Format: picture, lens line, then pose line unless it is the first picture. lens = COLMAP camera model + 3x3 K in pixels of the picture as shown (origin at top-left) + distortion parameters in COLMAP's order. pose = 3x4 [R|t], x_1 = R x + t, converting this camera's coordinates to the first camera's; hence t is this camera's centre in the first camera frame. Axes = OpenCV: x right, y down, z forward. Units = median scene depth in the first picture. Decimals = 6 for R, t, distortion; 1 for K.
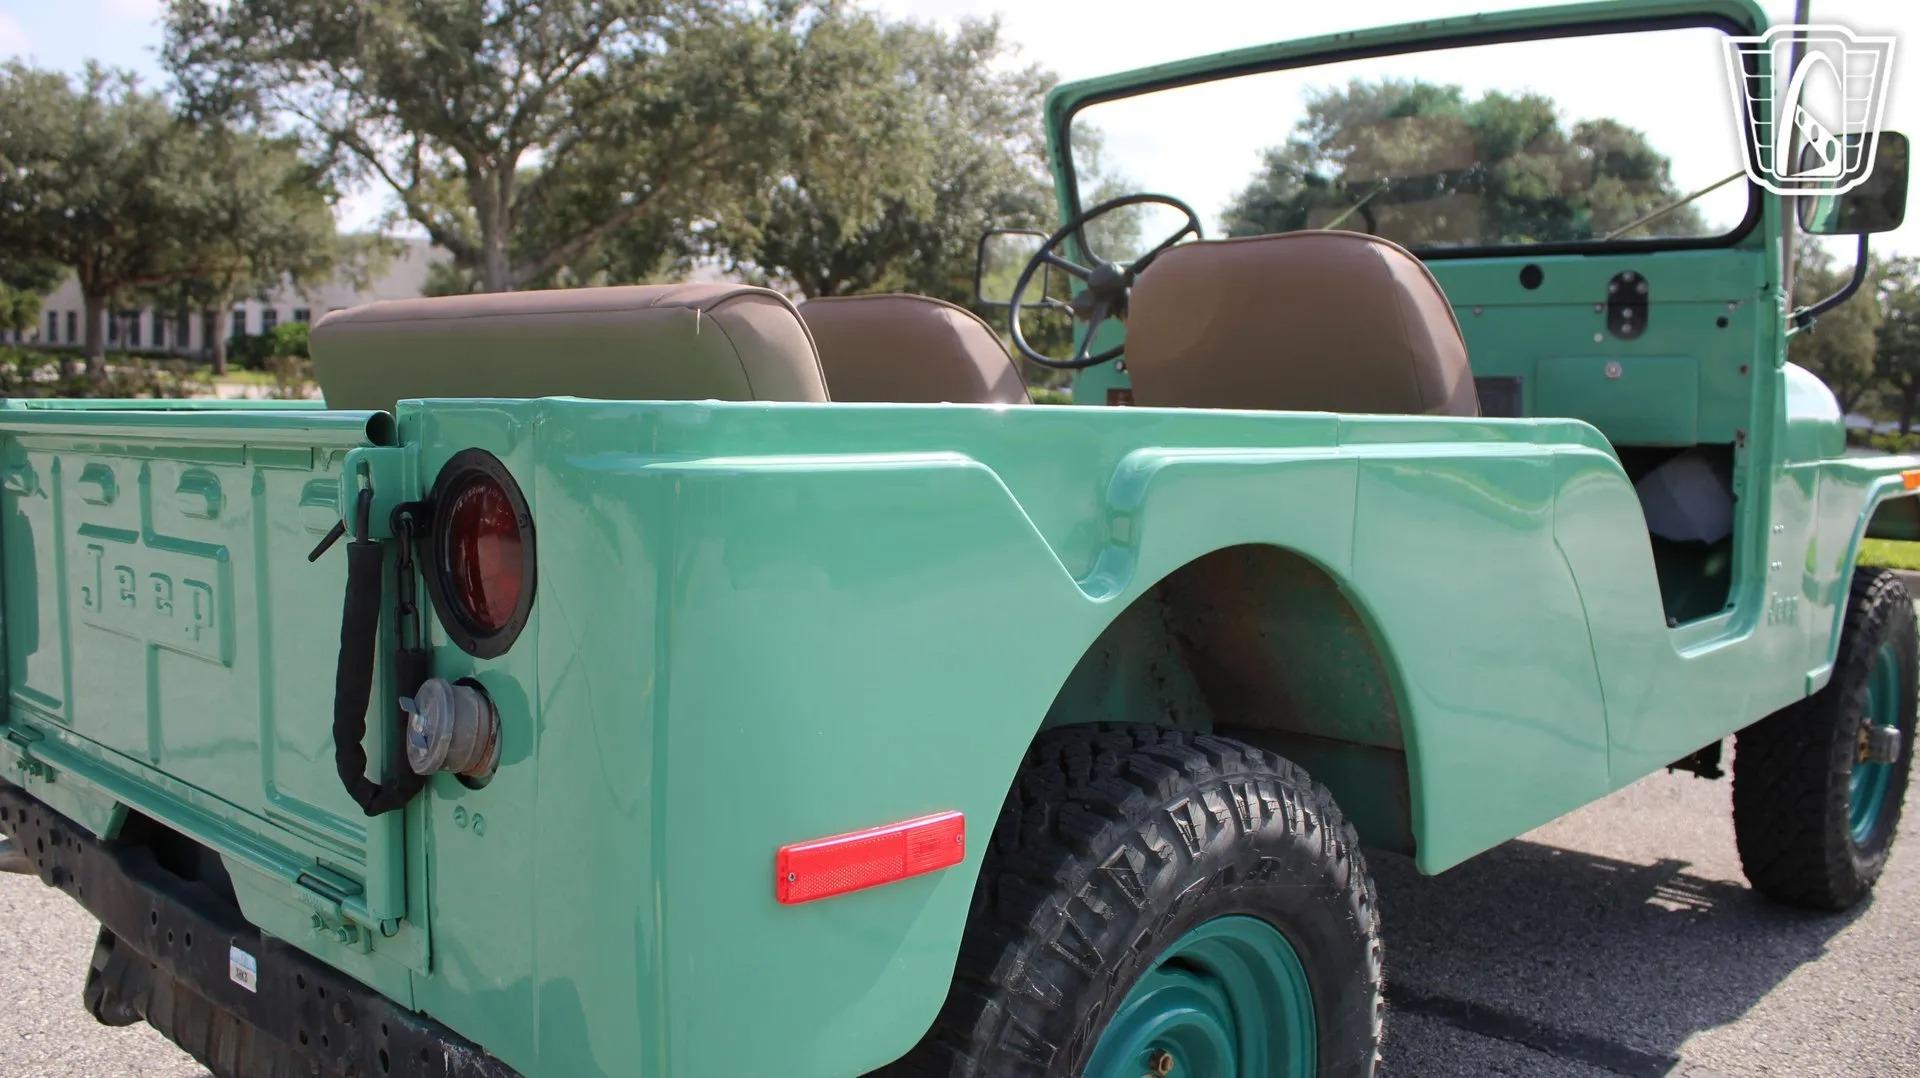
lens RADIAL K [[1595.9, 0, 935.0], [0, 1595.9, 531.9], [0, 0, 1]] dist [-0.100858, 0.009534]
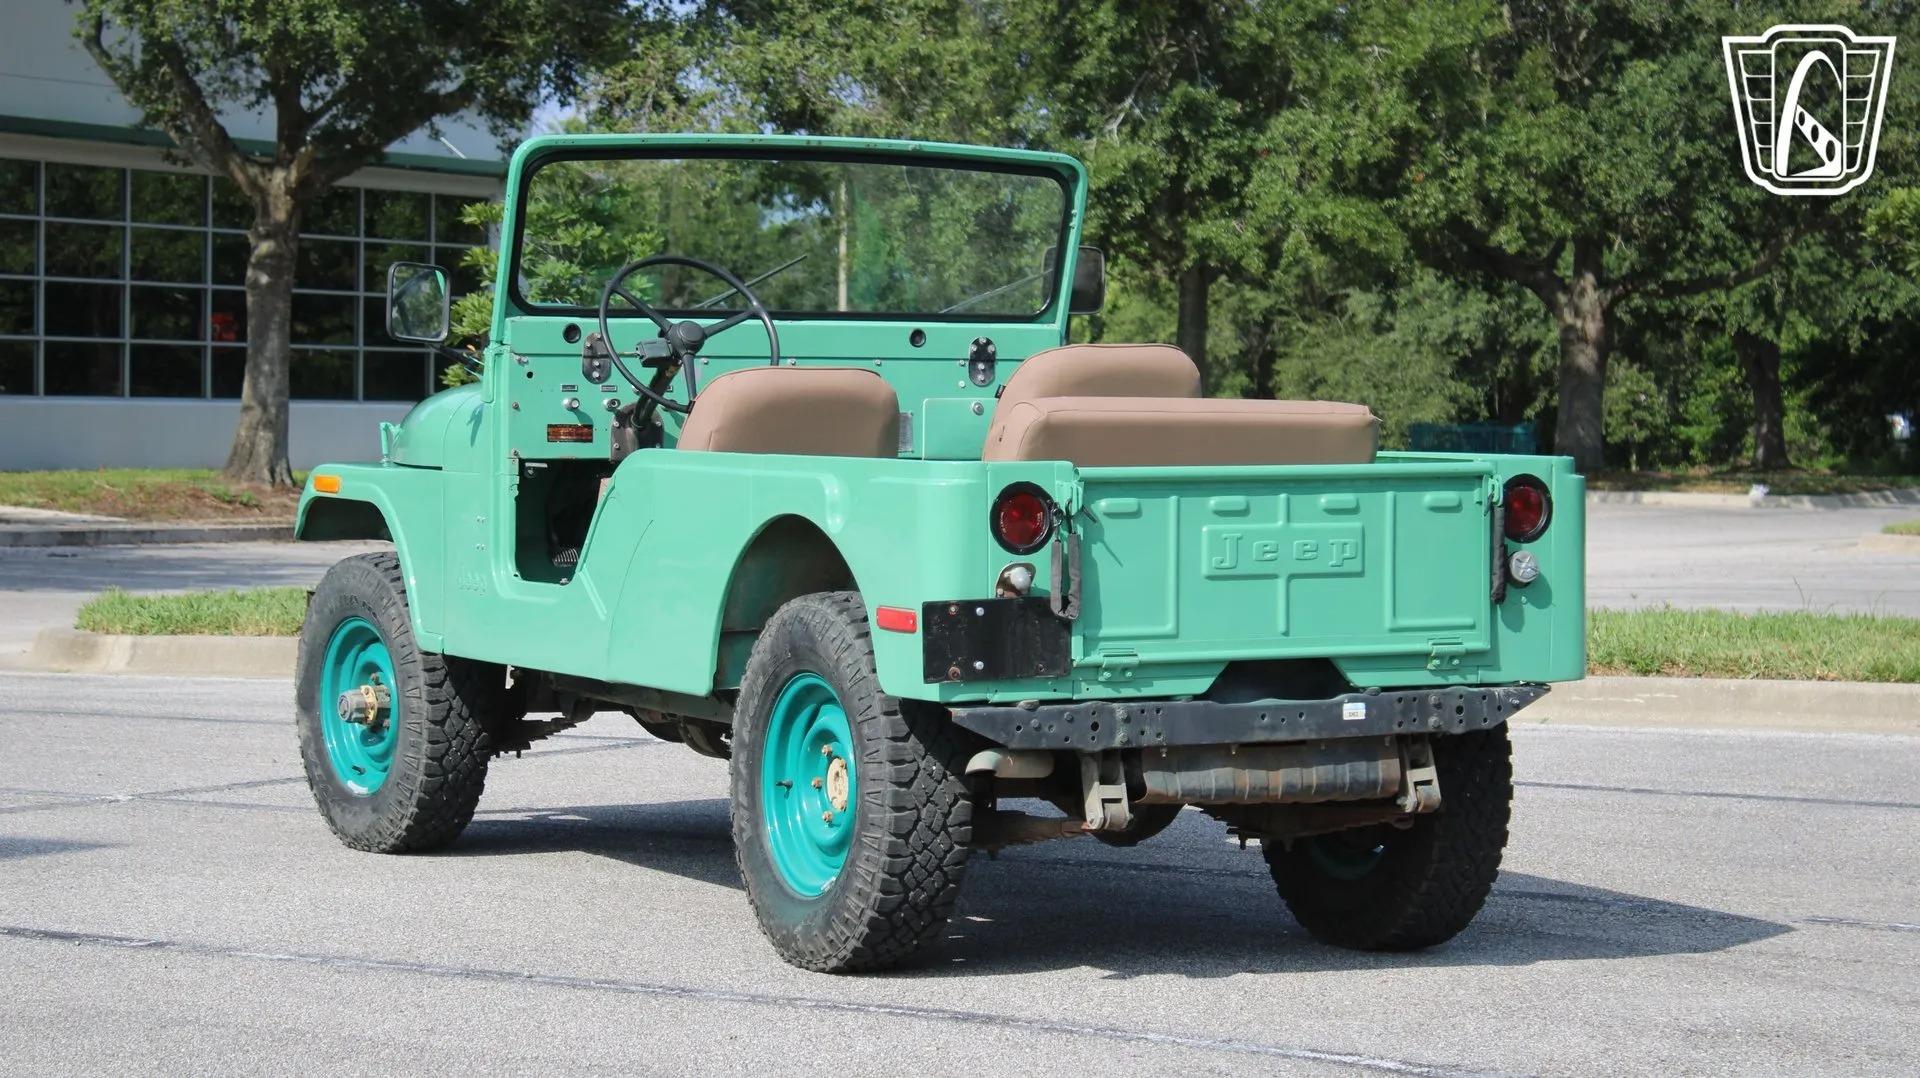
lens RADIAL K [[4414.4, 0, 970.3], [0, 4414.4, 524.2], [0, 0, 1]] dist [0.065794, 0.266894]
pose [[0.341977, -0.039771, 0.938866, -3.305160], [0.071326, 0.997320, 0.016267, -0.065136], [-0.936998, 0.061402, 0.343897, -0.342716]]
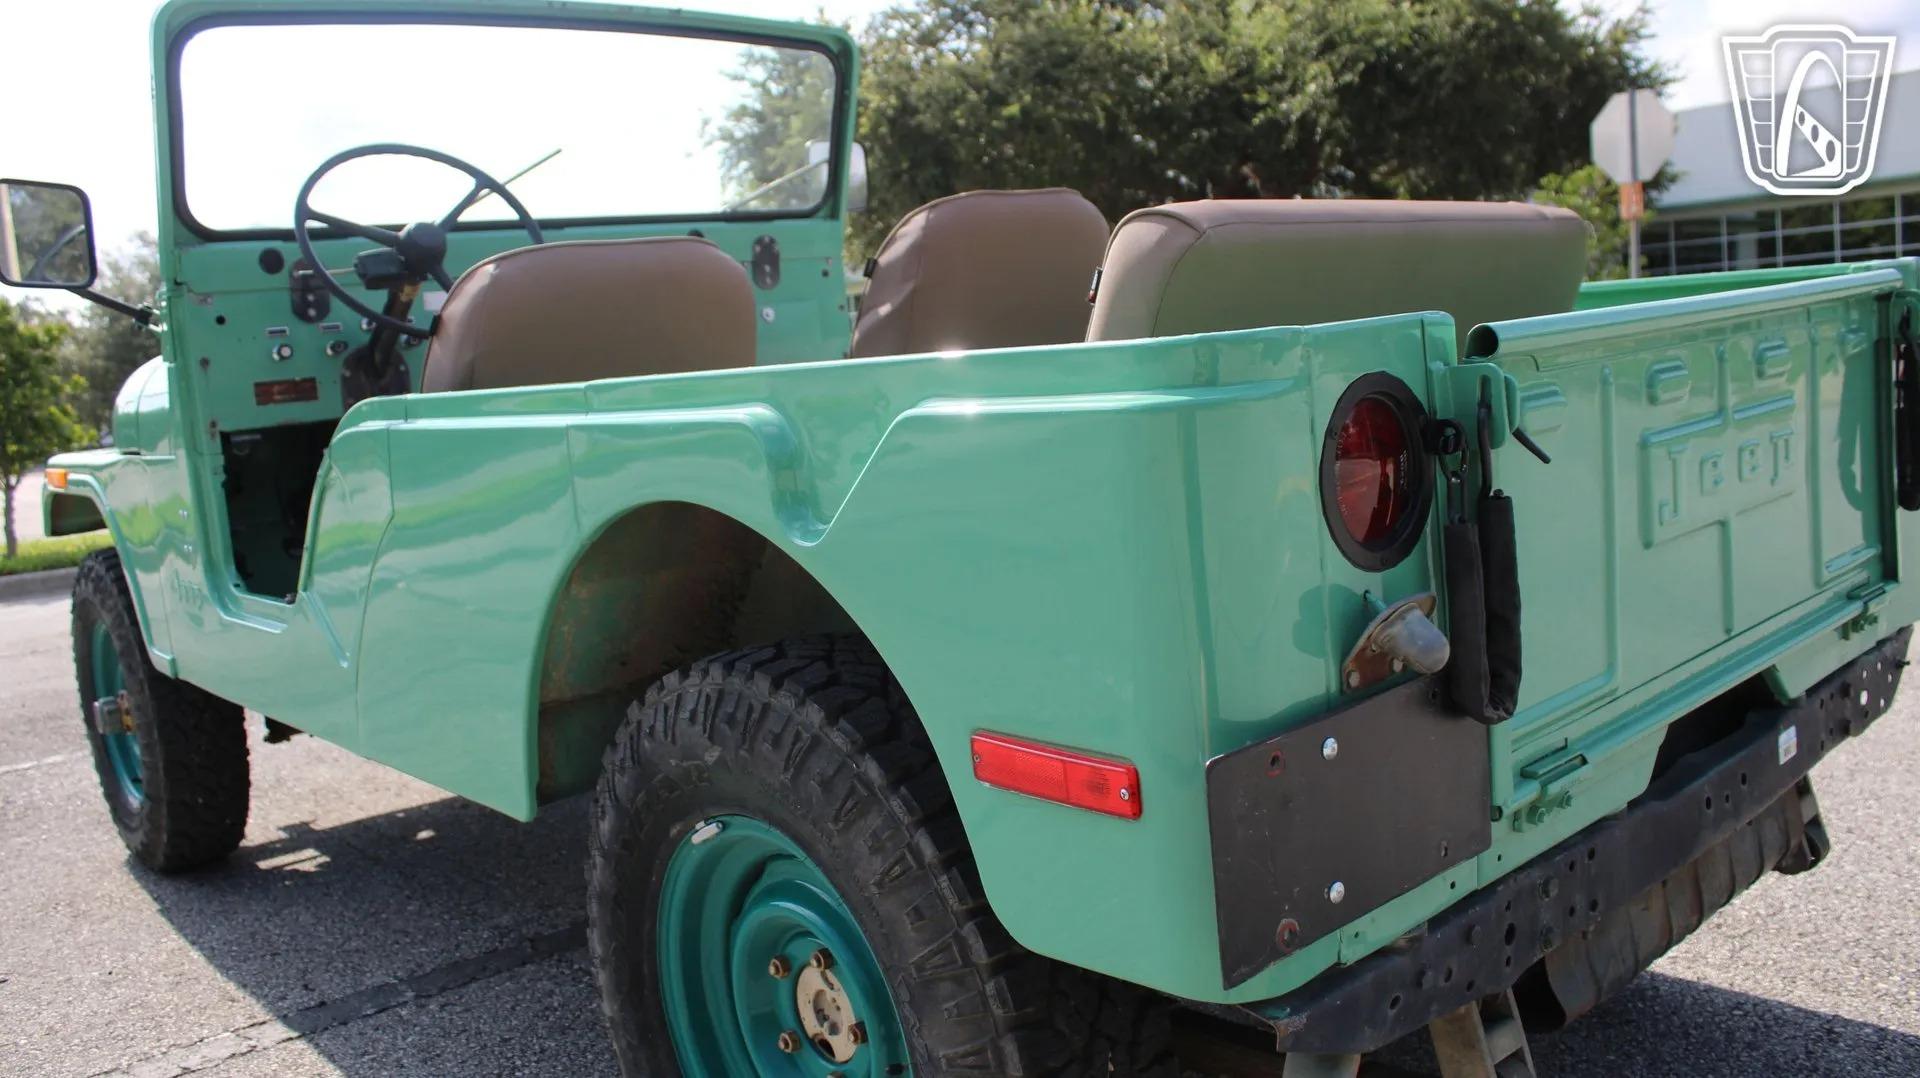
lens RADIAL K [[1595.9, 0, 935.0], [0, 1595.9, 531.9], [0, 0, 1]] dist [-0.100858, 0.009534]
pose [[0.118015, -0.147288, 0.982028, -0.835844], [0.171378, 0.977120, 0.125957, -0.071870], [-0.978111, 0.153434, 0.140557, 0.729151]]
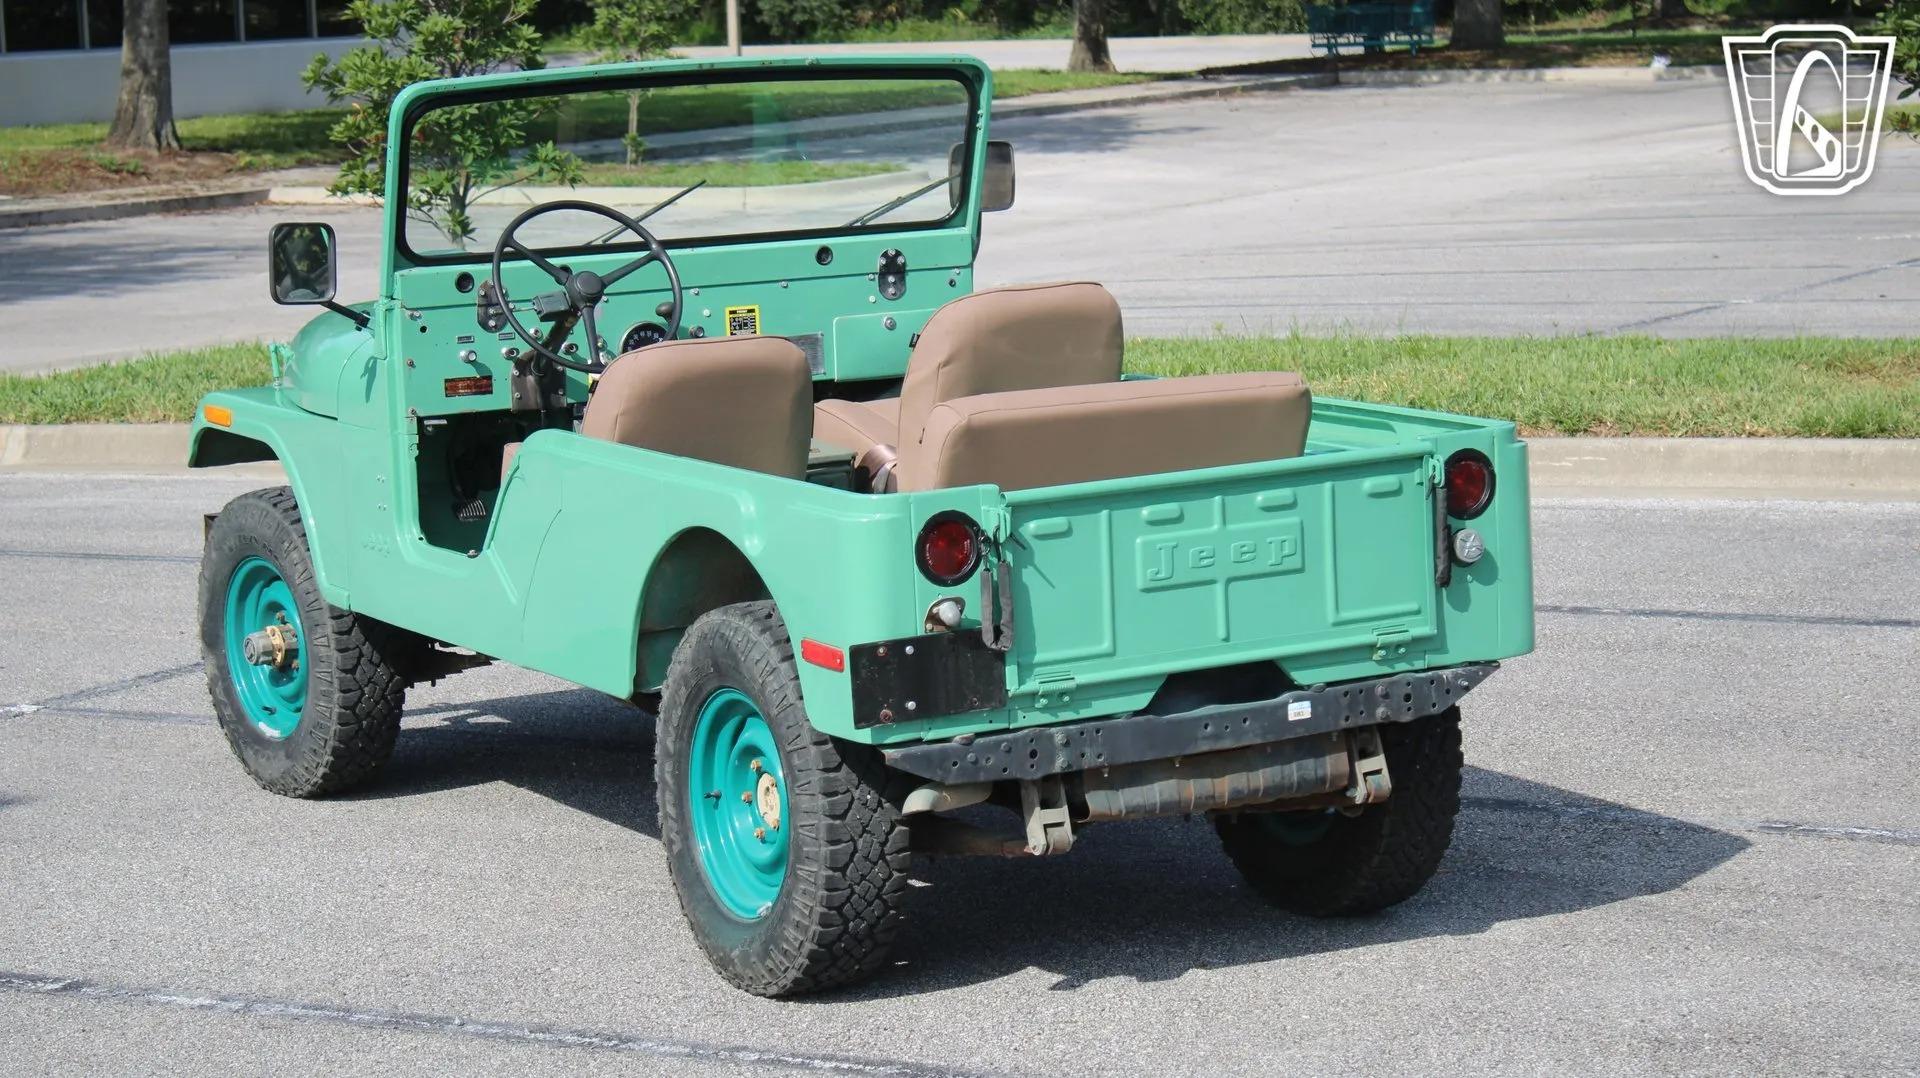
lens RADIAL K [[4414.4, 0, 970.3], [0, 4414.4, 524.2], [0, 0, 1]] dist [0.065794, 0.266894]
pose [[0.317490, -0.150375, 0.936262, -3.160588], [0.116008, 0.986089, 0.119039, -0.380919], [-0.941139, 0.070820, 0.330519, -0.309068]]
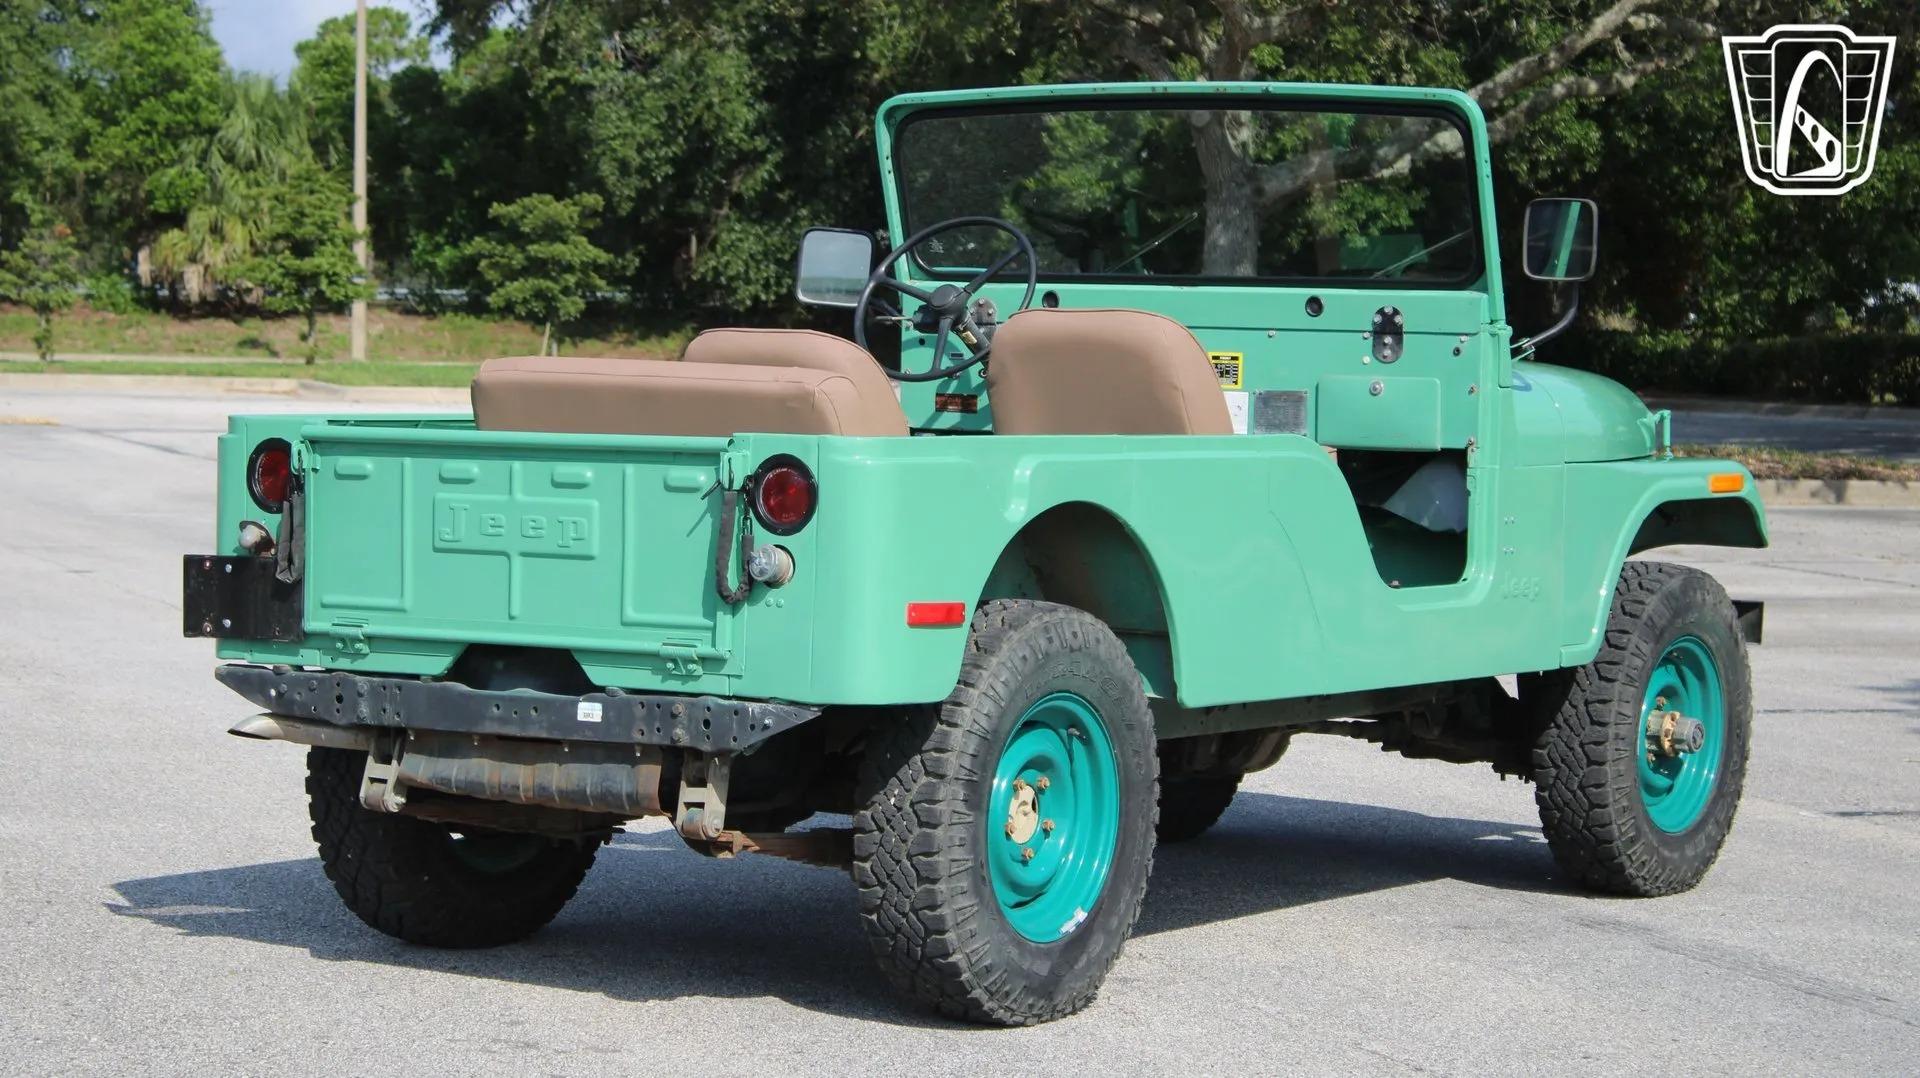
lens RADIAL K [[4414.4, 0, 970.3], [0, 4414.4, 524.2], [0, 0, 1]] dist [0.065794, 0.266894]
pose [[0.985227, 0.003124, 0.171225, -0.464204], [0.002467, 0.999471, -0.032431, 0.113391], [-0.171236, 0.032375, 0.984698, -2.326820]]
